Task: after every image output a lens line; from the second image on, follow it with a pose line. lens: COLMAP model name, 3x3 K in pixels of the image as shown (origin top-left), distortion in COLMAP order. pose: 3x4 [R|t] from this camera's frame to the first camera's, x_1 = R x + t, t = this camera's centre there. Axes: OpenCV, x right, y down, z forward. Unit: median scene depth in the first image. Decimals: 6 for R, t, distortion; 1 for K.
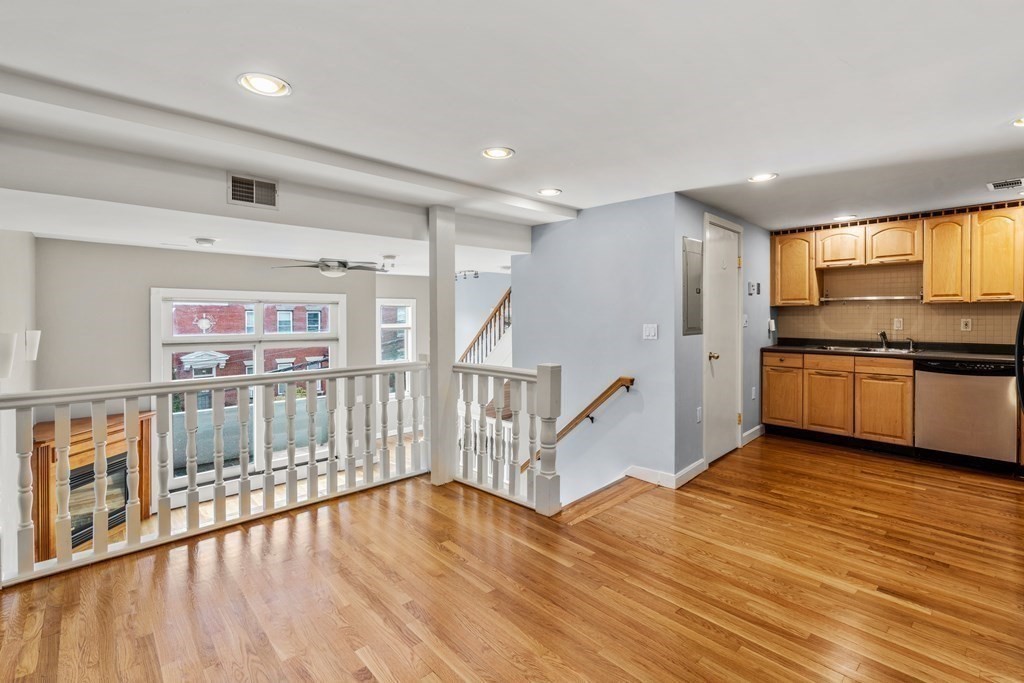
lens RADIAL K [[472.6, 0, 502.8], [0, 472.6, 318.5], [0, 0, 1]] dist [-0.000982, 0.000883]
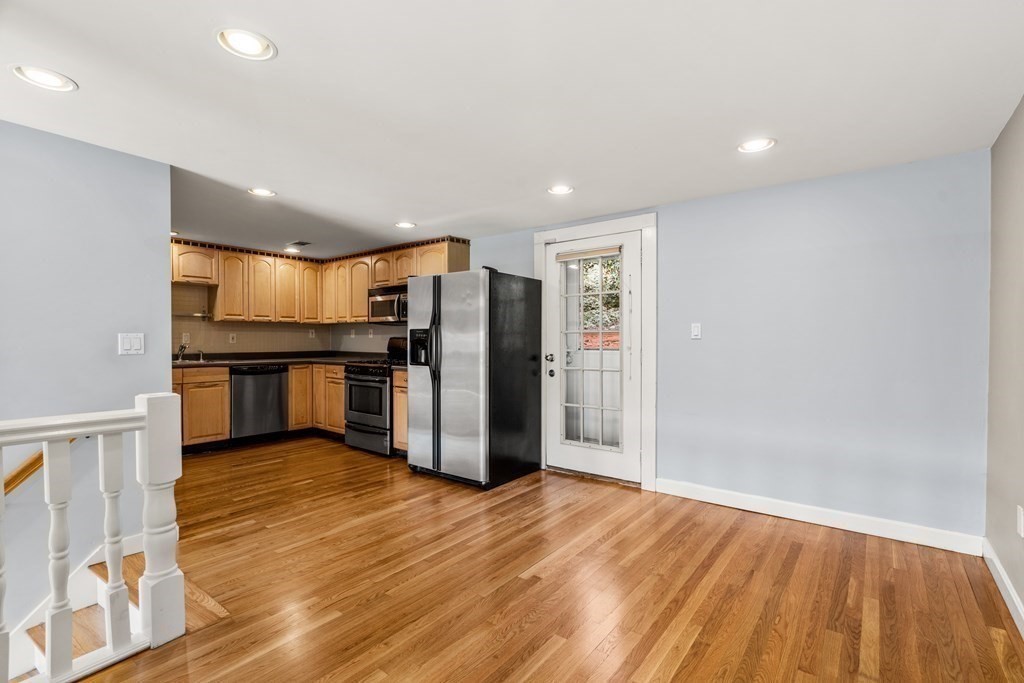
lens RADIAL K [[472.6, 0, 503.9], [0, 472.6, 346.8], [0, 0, 1]] dist [-0.000982, 0.000883]
pose [[-0.168829, -0.012665, 0.985564, -0.446587], [0.003547, 0.999903, 0.013457, 0.022579], [-0.985639, 0.005768, -0.168767, 0.517677]]
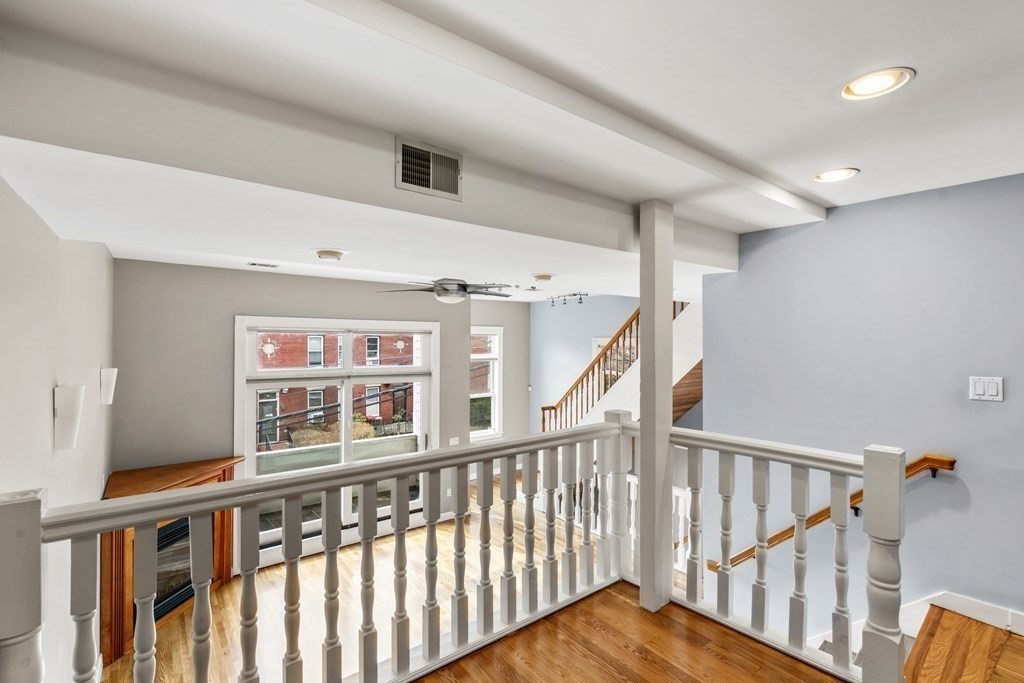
lens RADIAL K [[472.6, 0, 504.2], [0, 472.6, 337.8], [0, 0, 1]] dist [-0.000982, 0.000883]
pose [[0.995781, 0.004840, -0.091638, -0.260376], [-0.005756, 0.999936, -0.009737, -0.028578], [0.091585, 0.010224, 0.995745, 0.271263]]
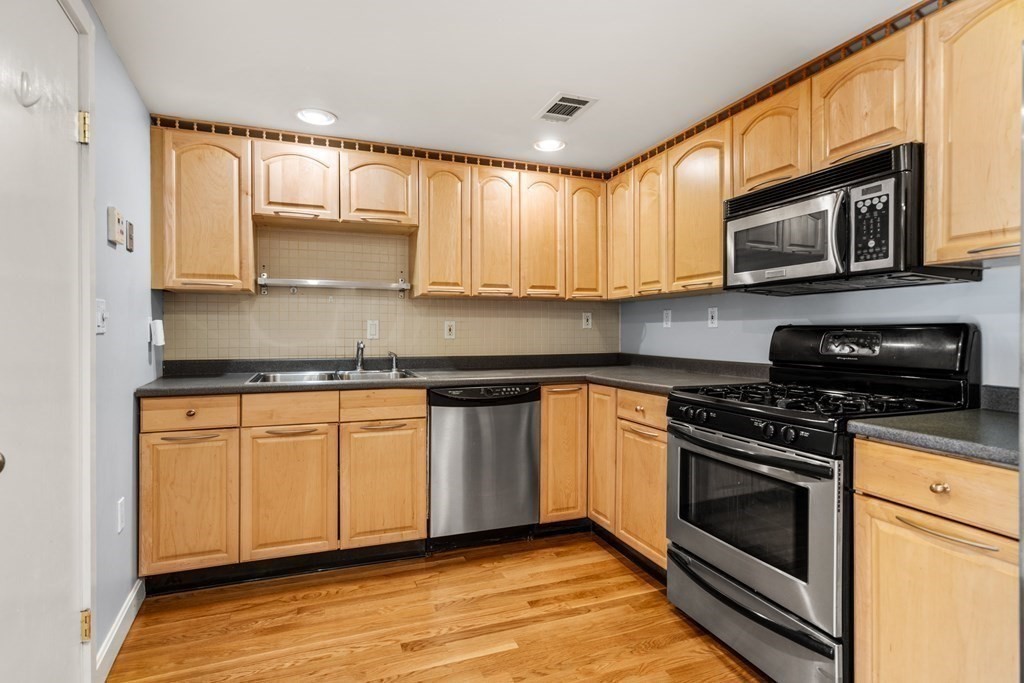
lens RADIAL K [[517.9, 0, 506.6], [0, 517.9, 336.1], [0, 0, 1]] dist [-0.000343, 0.000941]
pose [[0.354493, -0.004176, 0.935049, 0.312282], [0.003487, 0.999989, 0.003144, 0.021599], [-0.935052, 0.002146, 0.354504, 0.691223]]
